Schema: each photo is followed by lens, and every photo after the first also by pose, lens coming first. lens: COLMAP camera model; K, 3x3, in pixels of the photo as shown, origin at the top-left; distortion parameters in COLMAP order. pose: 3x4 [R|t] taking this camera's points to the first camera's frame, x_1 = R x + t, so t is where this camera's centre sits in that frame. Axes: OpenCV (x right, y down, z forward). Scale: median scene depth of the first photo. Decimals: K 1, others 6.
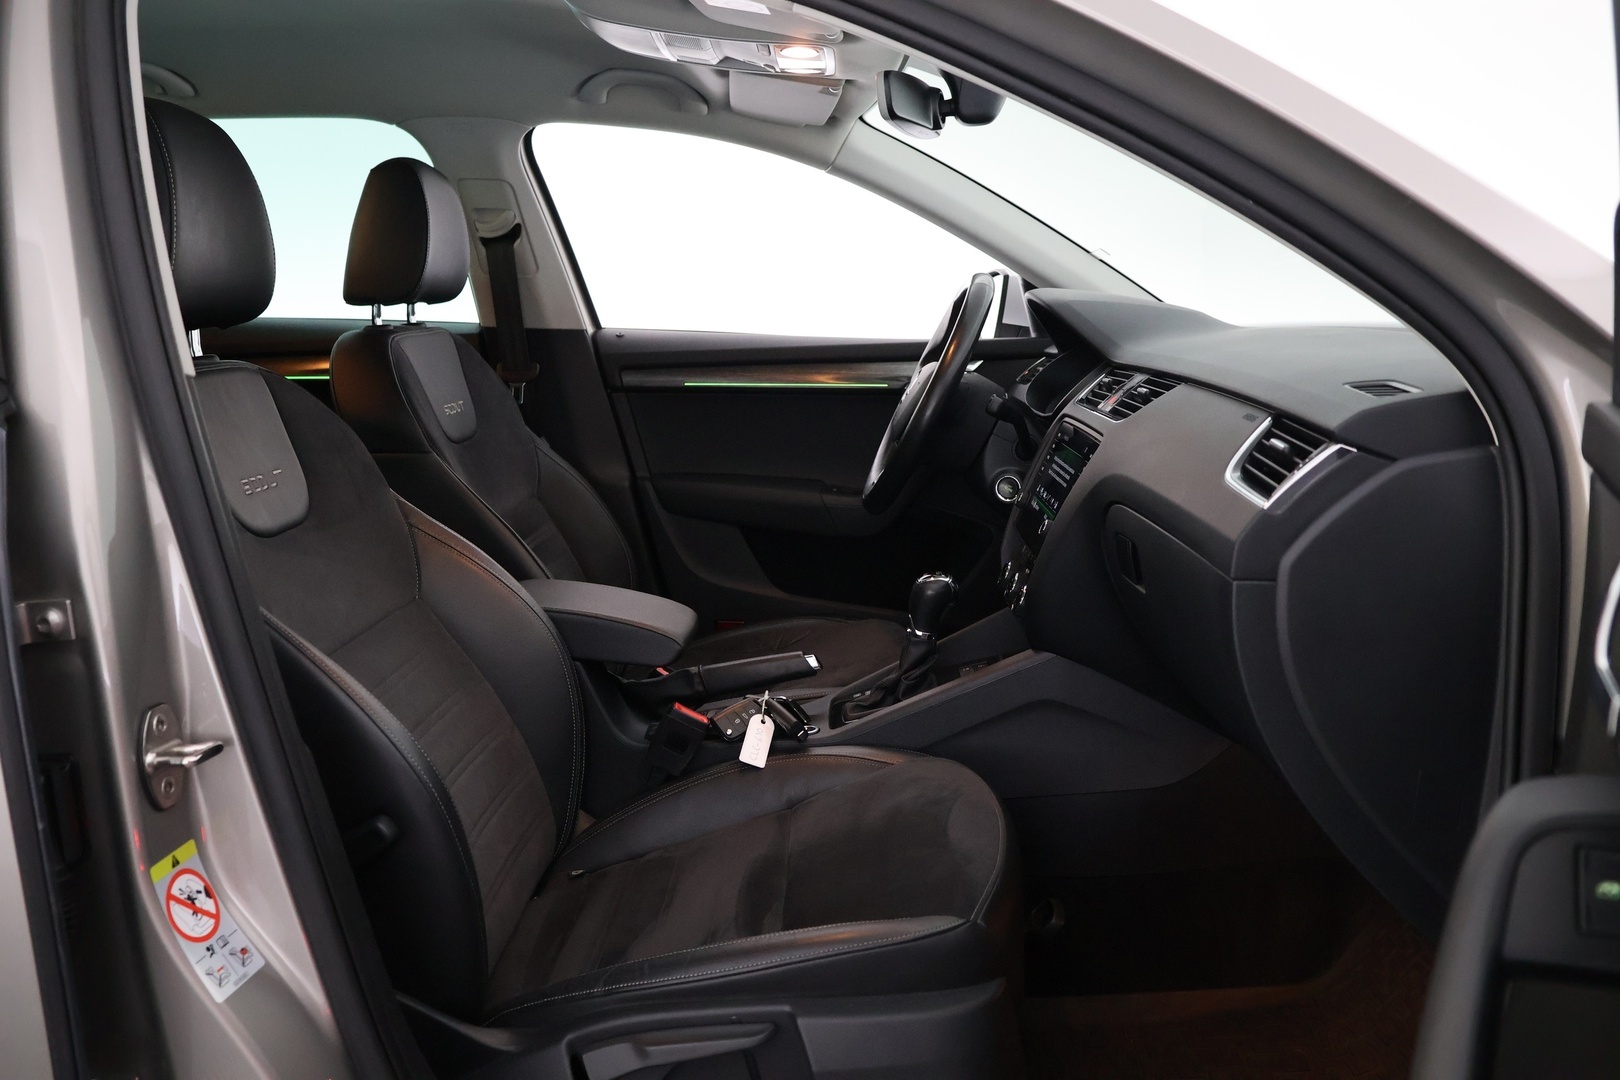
lens RADIAL K [[1395.2, 0, 811.1], [0, 1395.2, 629.2], [0, 0, 1]] dist [-0.200027, 0.157385]
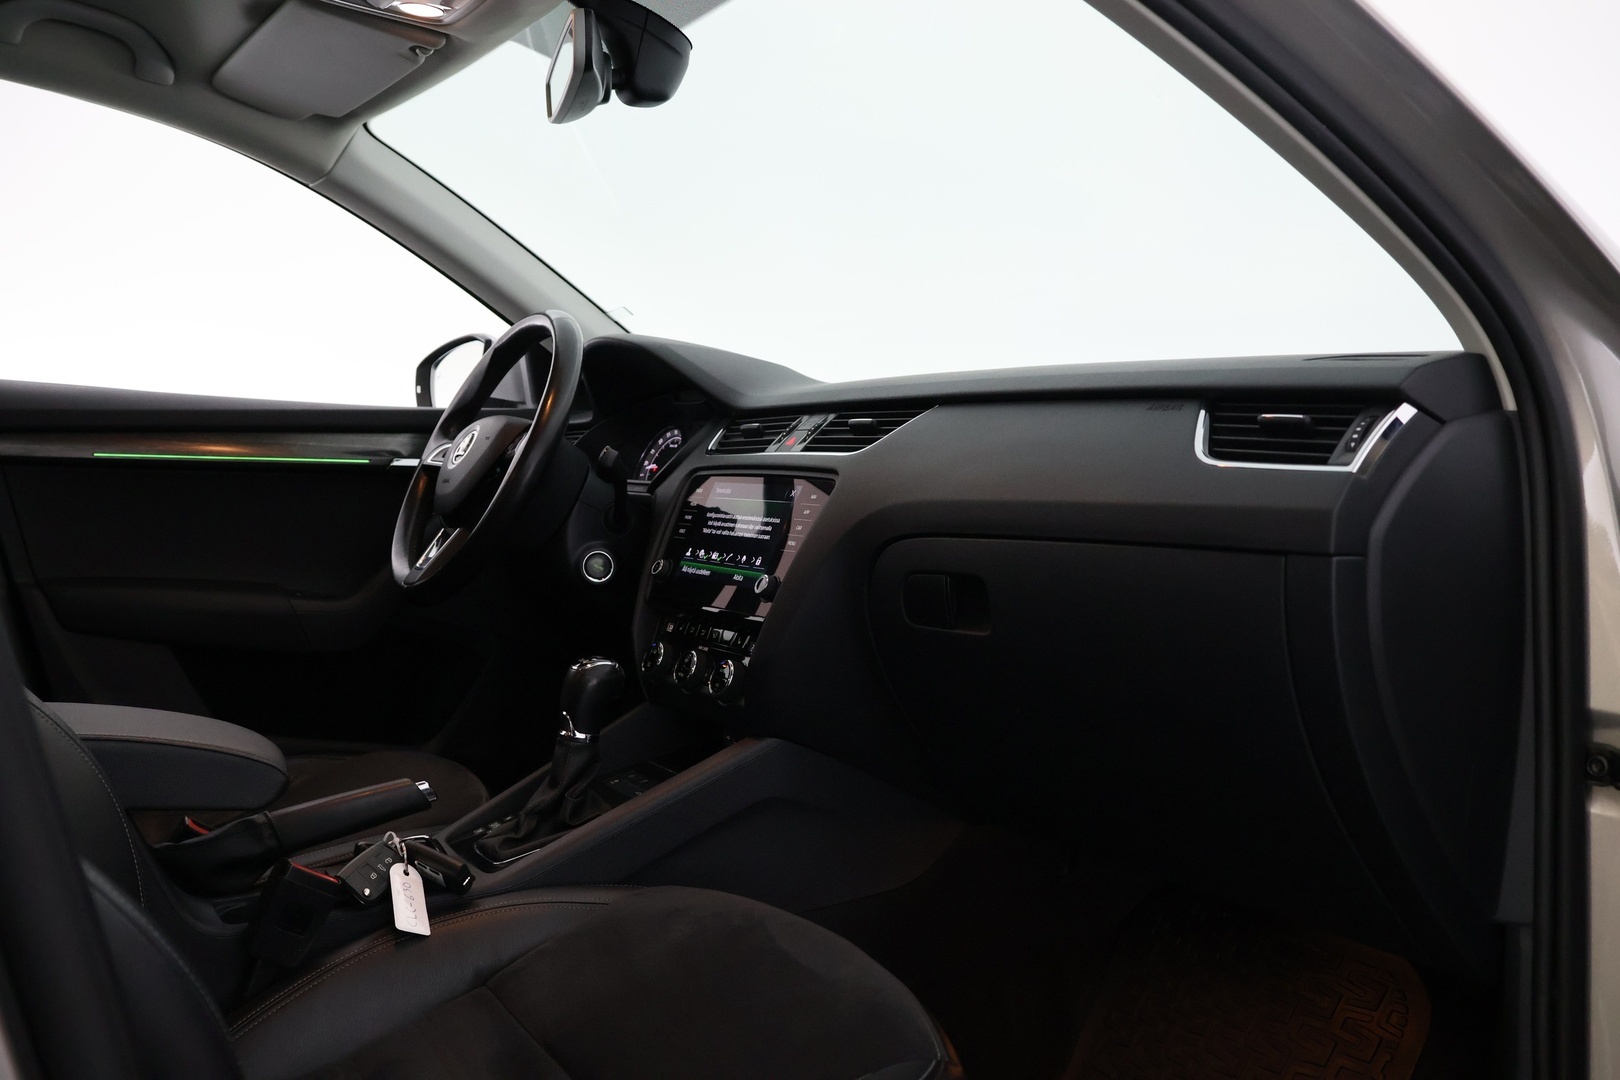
lens RADIAL K [[1395.2, 0, 811.1], [0, 1395.2, 629.2], [0, 0, 1]] dist [-0.200027, 0.157385]
pose [[0.805163, -0.030635, 0.592261, -0.273878], [0.109642, 0.989139, -0.097892, 0.033904], [-0.582830, 0.143756, 0.799777, 0.302871]]
